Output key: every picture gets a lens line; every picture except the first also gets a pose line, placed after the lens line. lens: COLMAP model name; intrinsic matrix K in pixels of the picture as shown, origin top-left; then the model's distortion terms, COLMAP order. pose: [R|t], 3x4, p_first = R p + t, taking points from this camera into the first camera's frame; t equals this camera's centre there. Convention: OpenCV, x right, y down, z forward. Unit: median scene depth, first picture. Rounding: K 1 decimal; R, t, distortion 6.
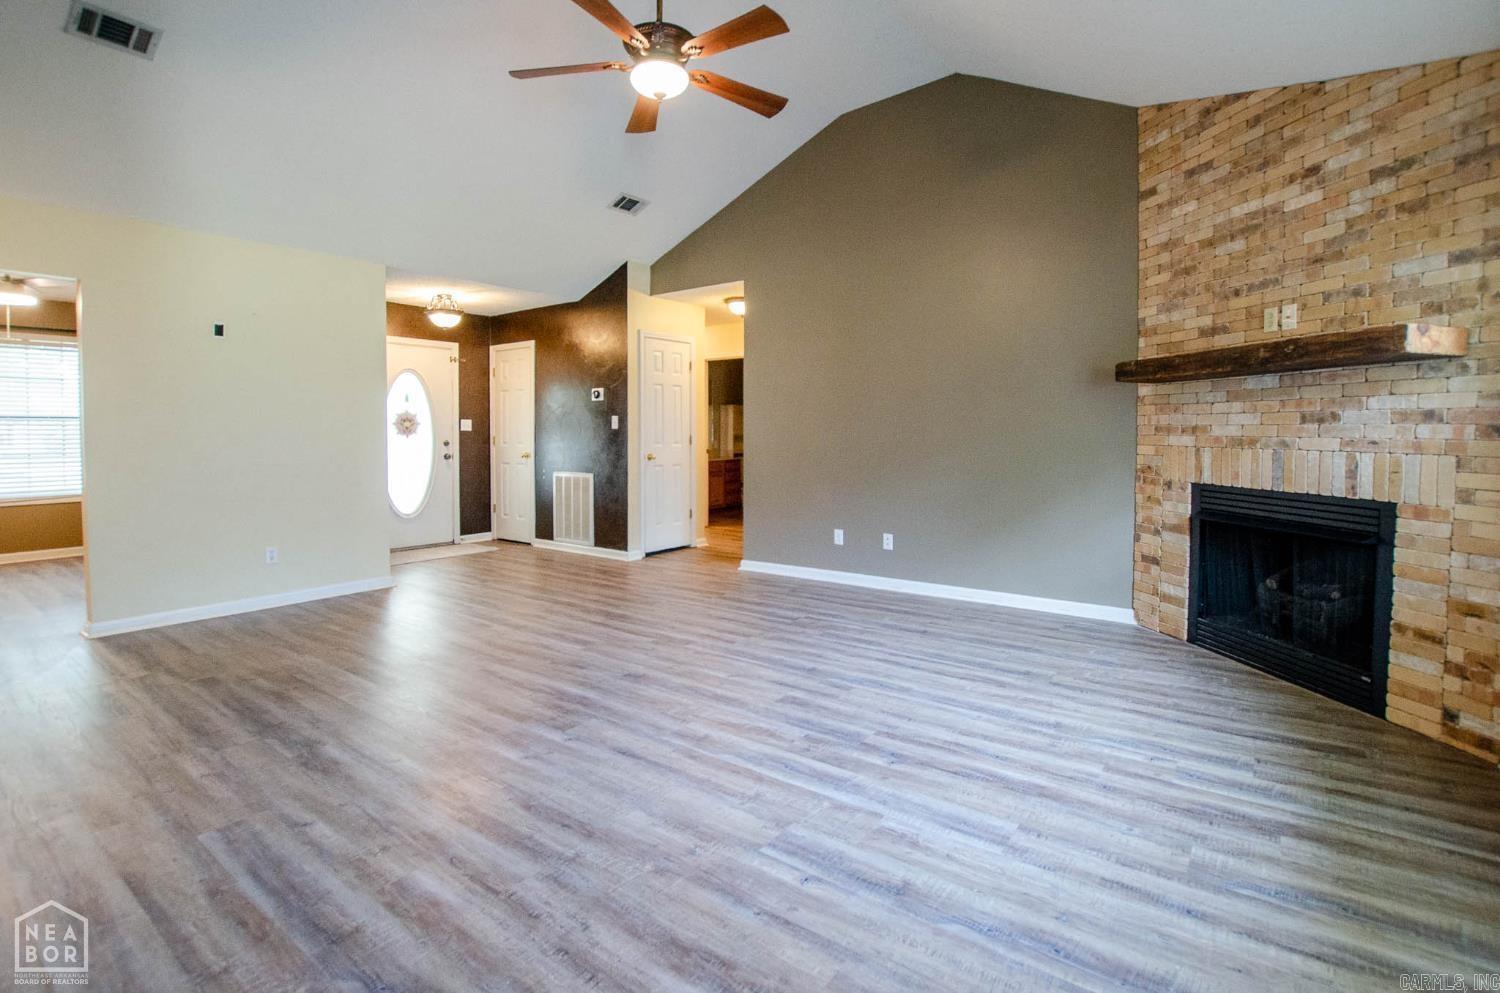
lens RADIAL K [[678.3, 0, 715.6], [0, 678.3, 447.5], [0, 0, 1]] dist [-0.032348, 0.001783]
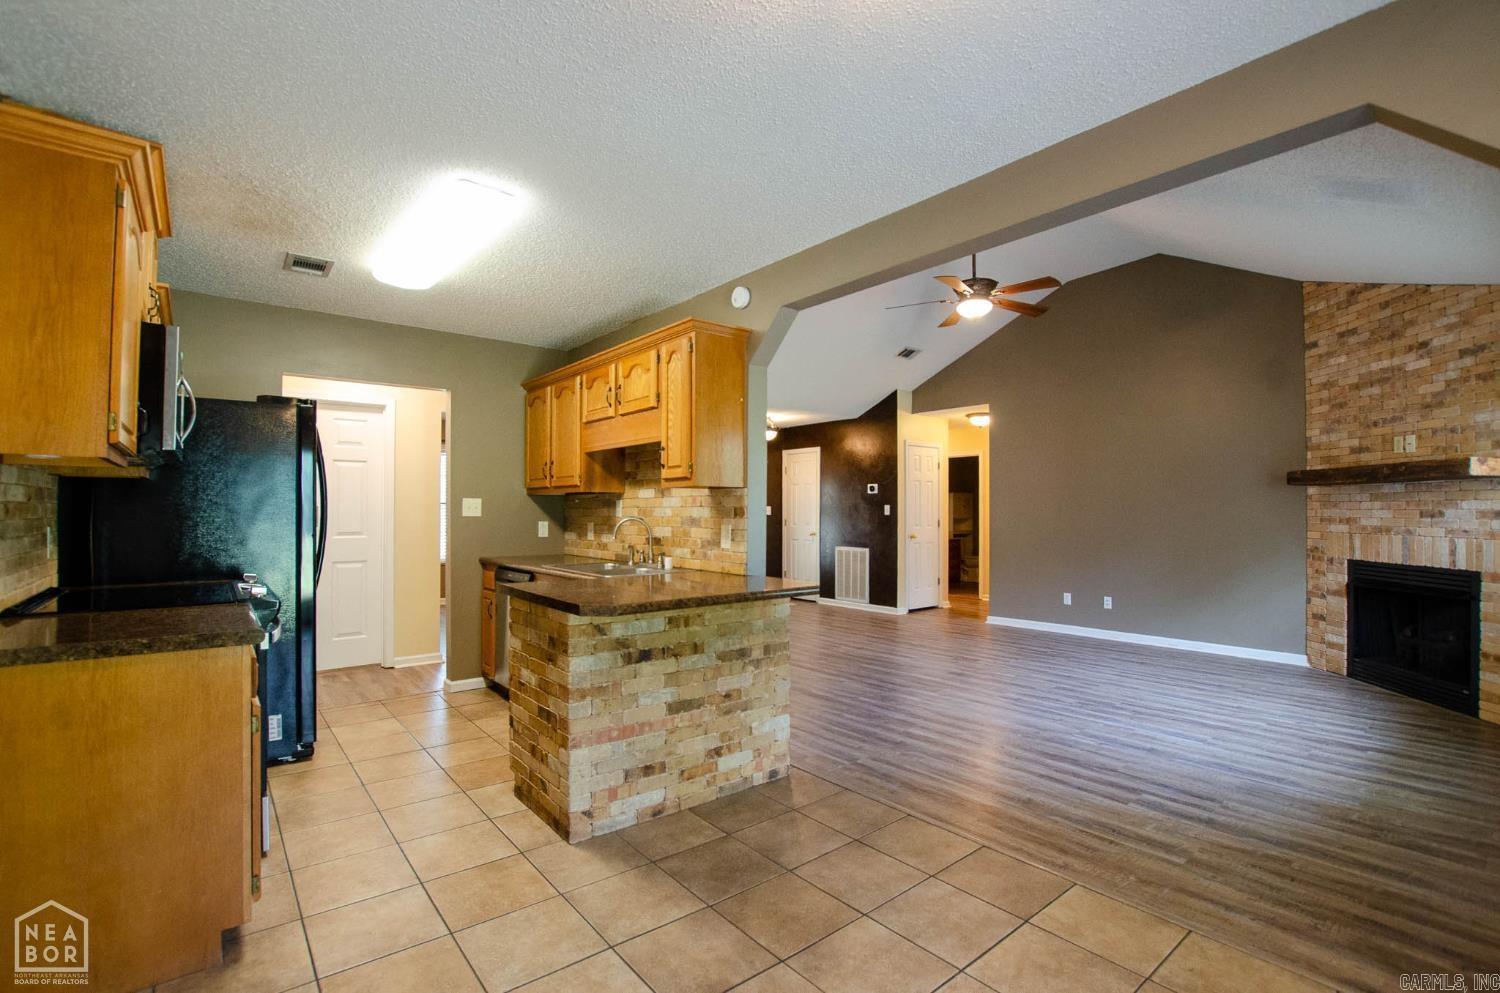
lens RADIAL K [[672.9, 0, 777.3], [0, 672.9, 499.2], [0, 0, 1]] dist [-0.049730, 0.008998]
pose [[0.986125, 0.002809, -0.165978, -0.260514], [-0.009598, 0.999149, -0.040115, -0.006042], [0.165724, 0.041151, 0.985313, -0.611067]]
